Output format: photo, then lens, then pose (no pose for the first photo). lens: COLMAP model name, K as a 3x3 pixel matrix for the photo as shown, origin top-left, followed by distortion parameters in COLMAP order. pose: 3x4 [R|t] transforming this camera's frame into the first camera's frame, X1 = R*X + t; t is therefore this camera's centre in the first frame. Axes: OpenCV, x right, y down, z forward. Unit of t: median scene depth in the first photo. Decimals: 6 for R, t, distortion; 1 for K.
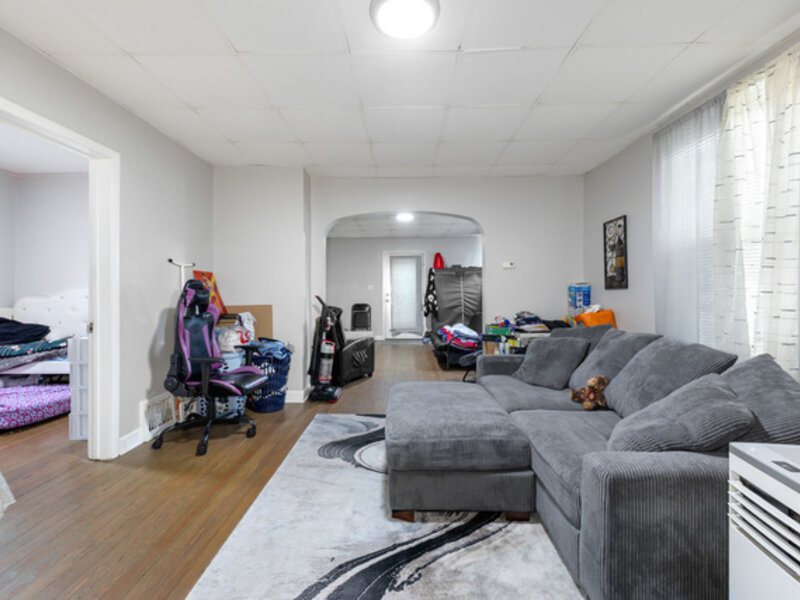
lens RADIAL K [[377.4, 0, 399.9], [0, 377.4, 294.3], [0, 0, 1]] dist [0.004511, -0.002079]
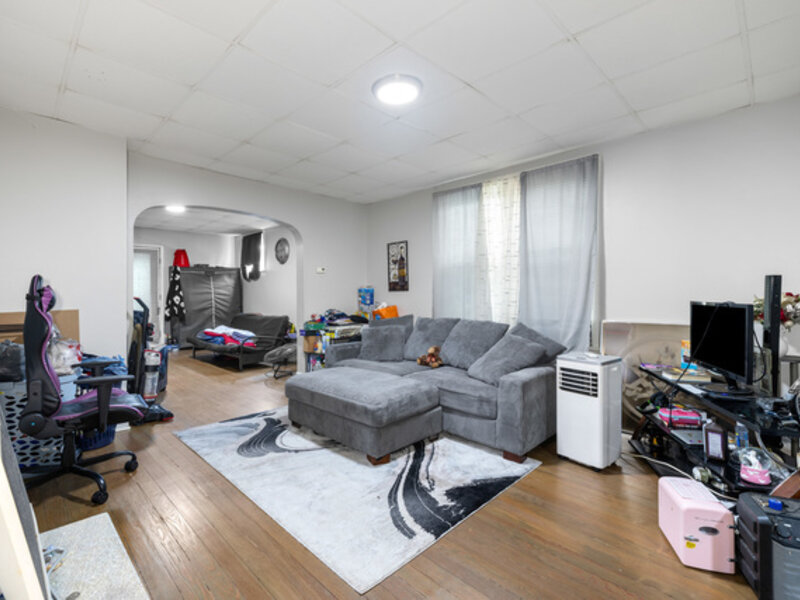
lens RADIAL K [[377.4, 0, 395.6], [0, 377.4, 298.0], [0, 0, 1]] dist [0.004511, -0.002079]
pose [[0.682603, -0.006954, 0.730756, -0.532271], [0.002735, 0.999972, 0.006961, 0.002669], [-0.730784, -0.002753, 0.682603, 0.036007]]
